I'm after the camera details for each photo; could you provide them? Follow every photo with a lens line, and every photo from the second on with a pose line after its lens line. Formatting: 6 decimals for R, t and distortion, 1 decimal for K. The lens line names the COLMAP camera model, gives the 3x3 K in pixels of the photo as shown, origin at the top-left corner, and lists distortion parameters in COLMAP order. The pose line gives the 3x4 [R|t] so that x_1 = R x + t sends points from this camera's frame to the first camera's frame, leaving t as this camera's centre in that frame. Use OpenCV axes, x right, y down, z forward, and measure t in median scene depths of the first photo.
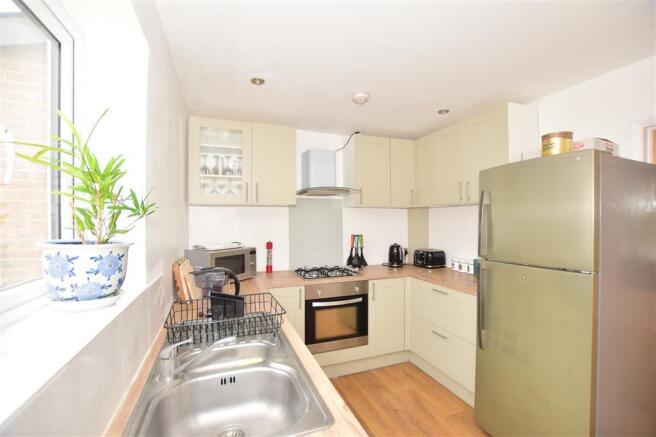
lens RADIAL K [[284.6, 0, 332.2], [0, 284.6, 220.5], [0, 0, 1]] dist [-0.002919, 0.000140]
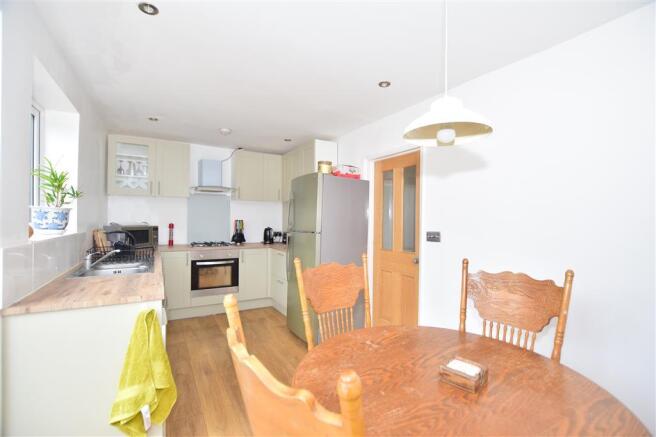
lens RADIAL K [[284.6, 0, 322.5], [0, 284.6, 219.4], [0, 0, 1]] dist [-0.002919, 0.000140]
pose [[0.988399, 0.016202, 0.151014, 0.353914], [-0.016732, 0.999857, 0.002241, 0.045657], [-0.150956, -0.004742, 0.988529, -0.581638]]
